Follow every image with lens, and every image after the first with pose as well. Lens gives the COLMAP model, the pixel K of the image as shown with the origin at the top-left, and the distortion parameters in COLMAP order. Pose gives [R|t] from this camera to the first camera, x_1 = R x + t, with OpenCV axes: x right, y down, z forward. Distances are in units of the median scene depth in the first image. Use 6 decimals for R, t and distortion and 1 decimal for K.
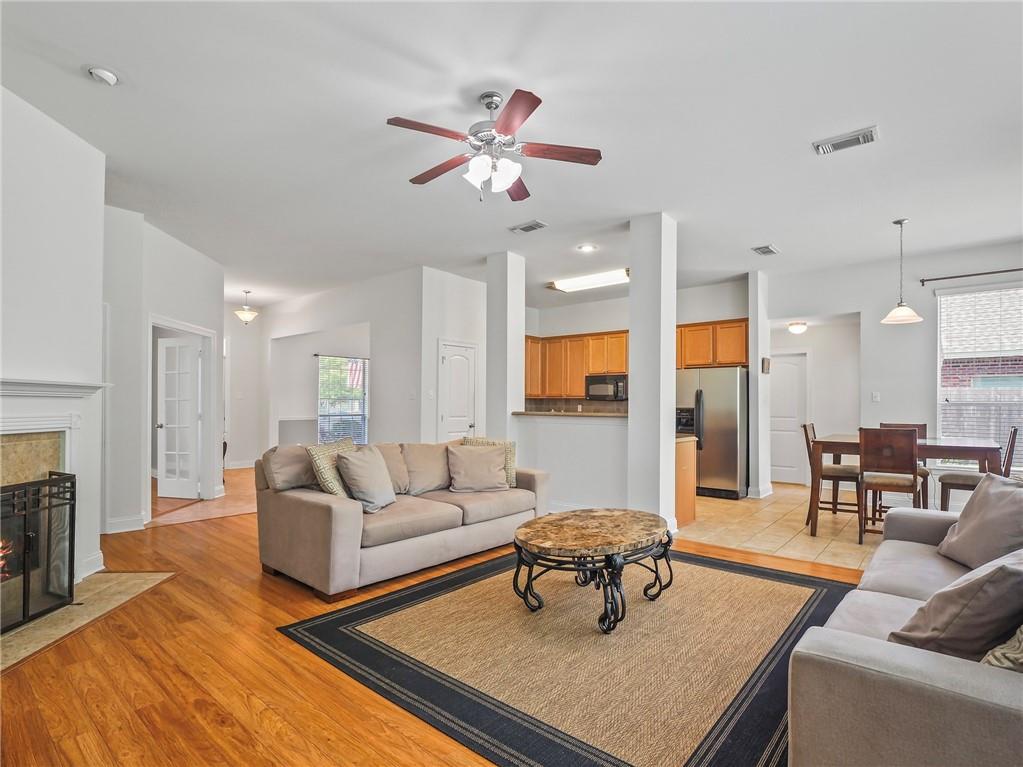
lens RADIAL K [[516.9, 0, 510.6], [0, 516.9, 405.5], [0, 0, 1]] dist [-0.004224, -0.000829]
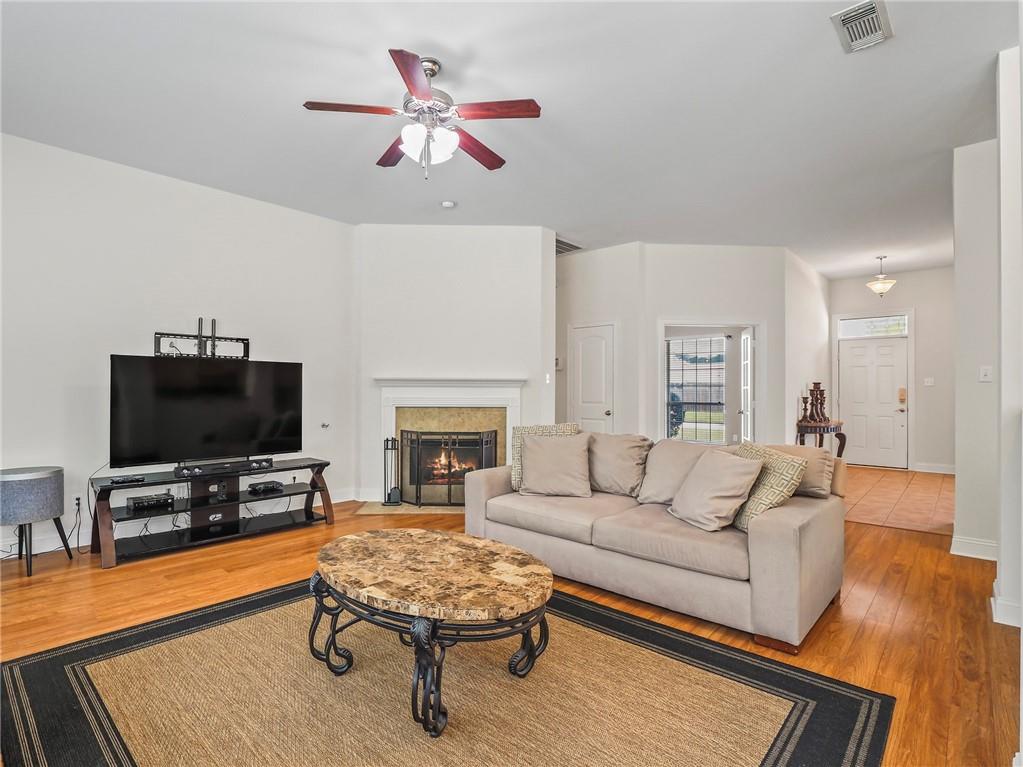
lens RADIAL K [[516.9, 0, 516.3], [0, 516.9, 388.0], [0, 0, 1]] dist [-0.004224, -0.000829]
pose [[-0.017708, -0.010146, -0.999792, 0.689804], [-0.005321, 0.999935, -0.010053, 0.003829], [0.999829, 0.005142, -0.017761, 0.902793]]
